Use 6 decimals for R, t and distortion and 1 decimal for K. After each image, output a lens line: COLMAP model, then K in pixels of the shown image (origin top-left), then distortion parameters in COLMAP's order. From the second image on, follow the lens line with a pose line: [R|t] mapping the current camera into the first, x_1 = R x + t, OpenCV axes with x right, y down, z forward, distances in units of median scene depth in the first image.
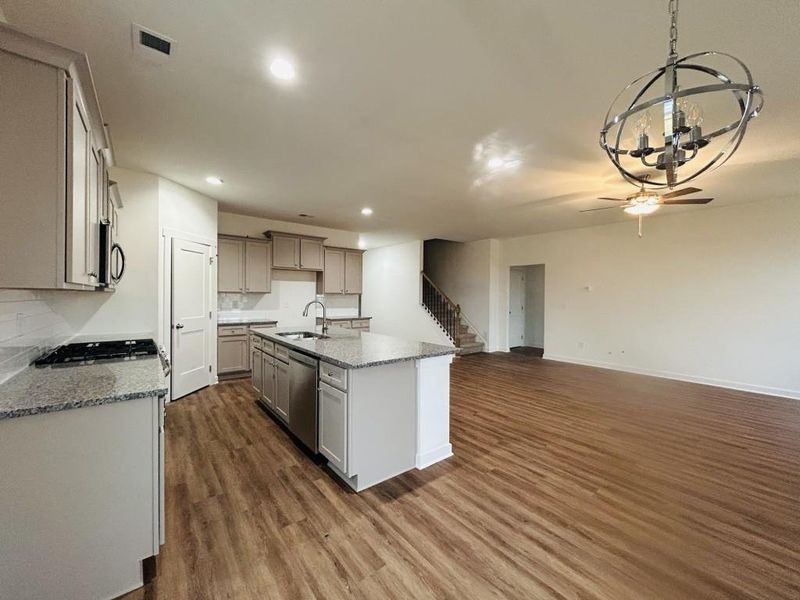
lens RADIAL K [[327.9, 0, 397.9], [0, 327.9, 300.4], [0, 0, 1]] dist [0.001248, 0.000080]
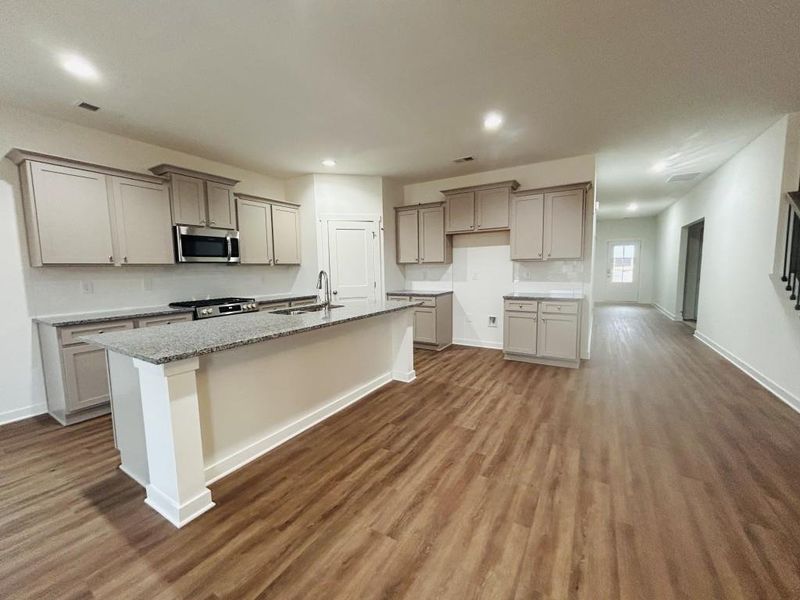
lens RADIAL K [[327.9, 0, 393.6], [0, 327.9, 294.7], [0, 0, 1]] dist [0.001248, 0.000080]
pose [[0.321099, 0.048074, -0.945825, 0.562752], [0.006942, 0.998564, 0.053111, 0.022610], [0.947020, -0.023620, 0.320304, 0.815279]]
